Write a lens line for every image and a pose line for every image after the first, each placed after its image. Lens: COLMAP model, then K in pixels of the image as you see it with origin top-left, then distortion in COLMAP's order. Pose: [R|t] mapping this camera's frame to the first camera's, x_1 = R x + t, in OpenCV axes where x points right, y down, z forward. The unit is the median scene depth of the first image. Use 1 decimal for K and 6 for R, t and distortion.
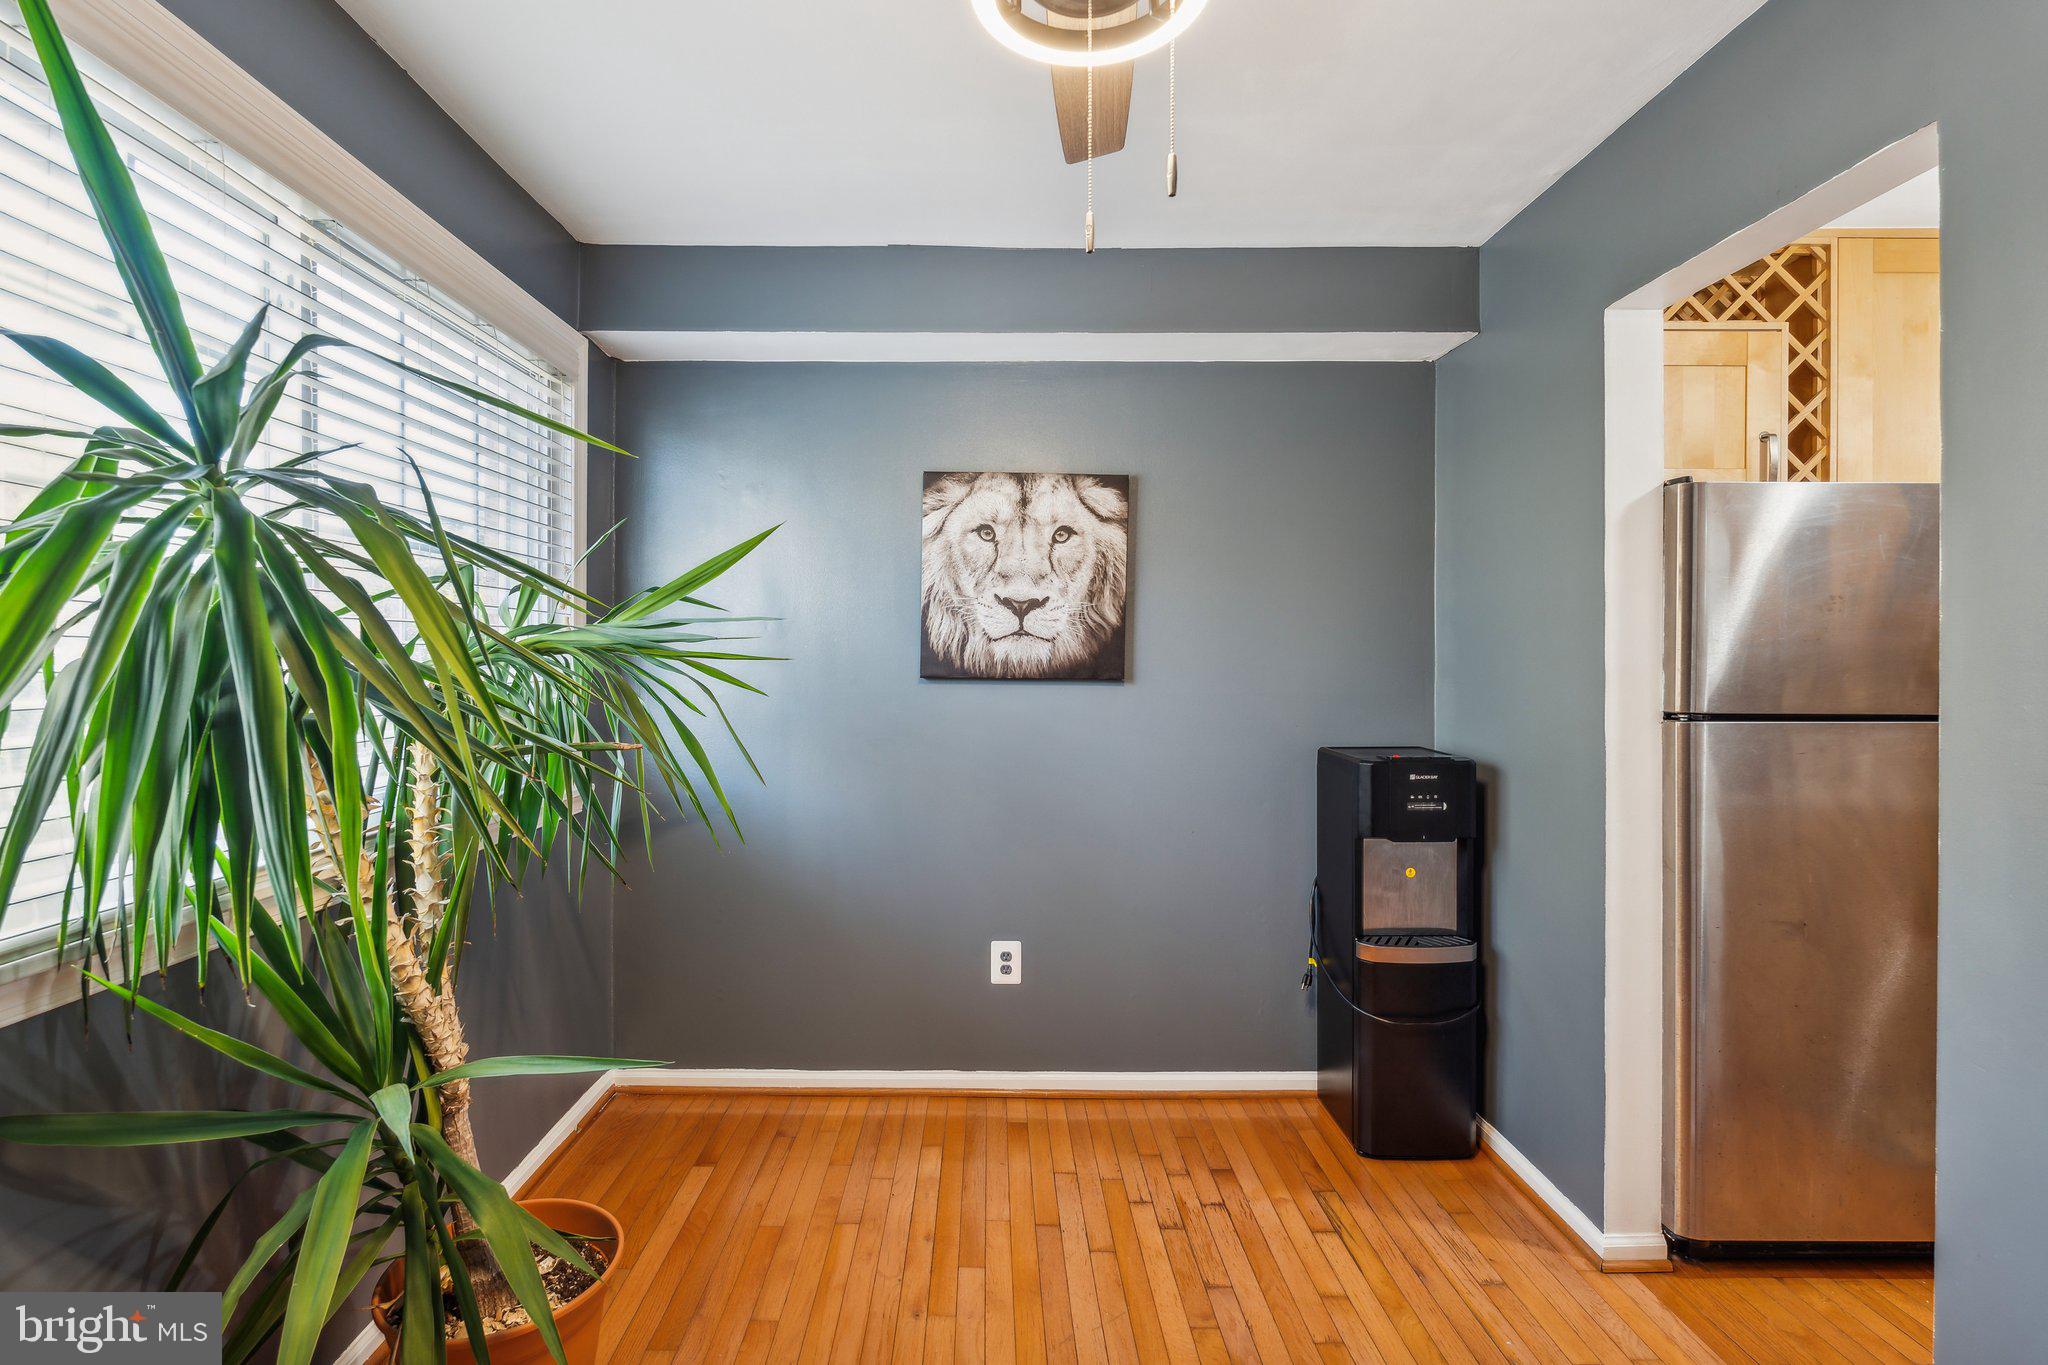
lens RADIAL K [[958.3, 0, 1022.1], [0, 958.3, 671.0], [0, 0, 1]] dist [-0.013475, 0.005216]
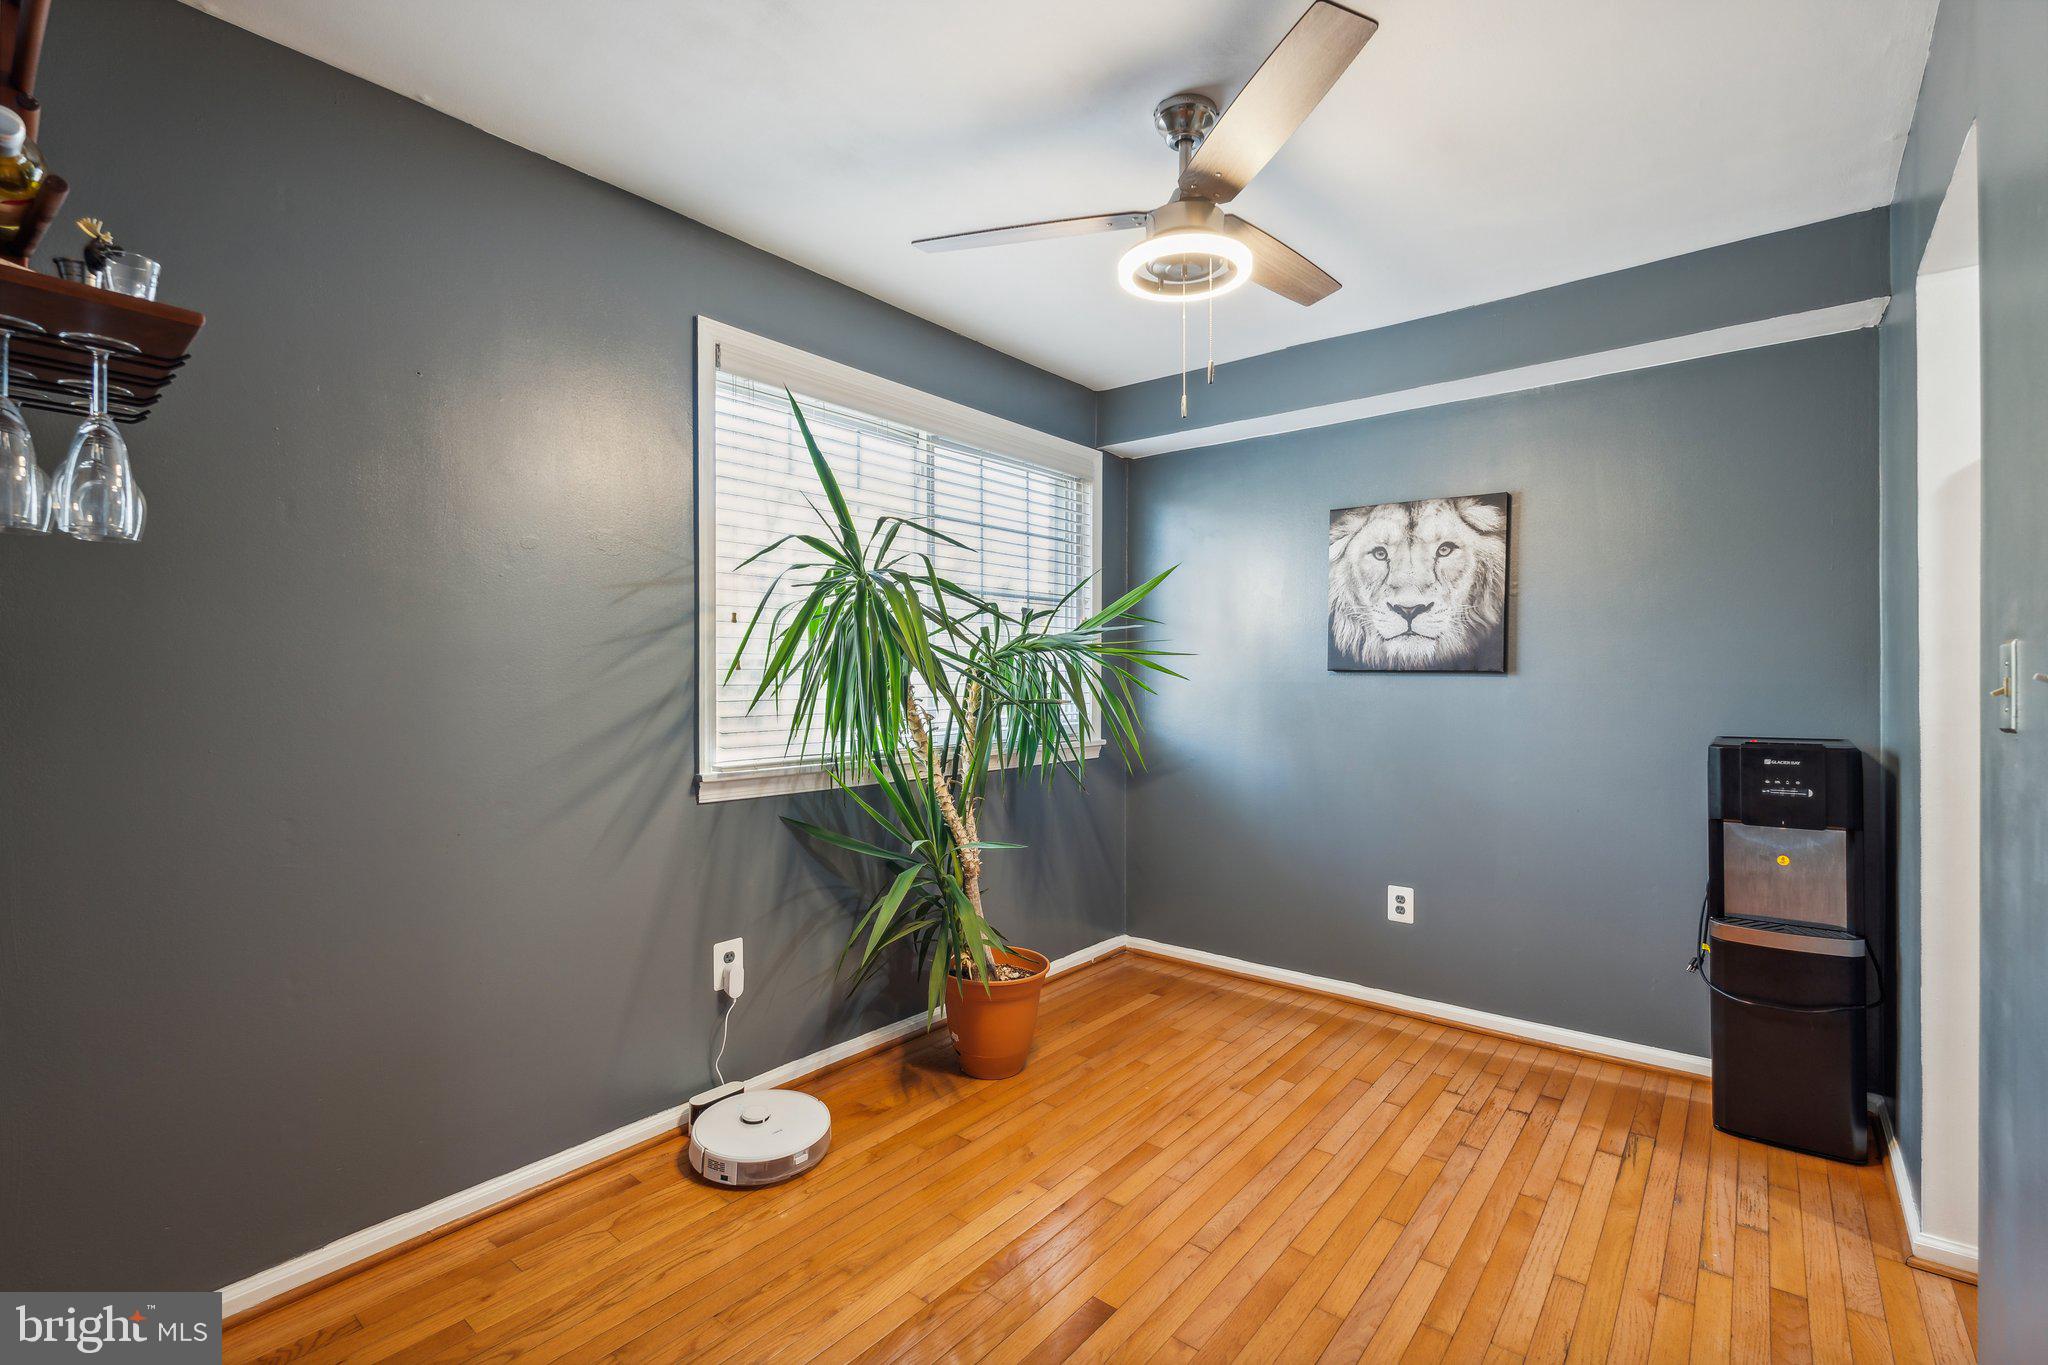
lens RADIAL K [[903.4, 0, 1022.2], [0, 903.4, 690.8], [0, 0, 1]] dist [-0.002189, 0.000454]
pose [[0.778755, 0.006897, -0.627291, 0.337636], [-0.004427, 0.999975, 0.005498, 0.029393], [0.627313, -0.001504, 0.778766, -0.203357]]
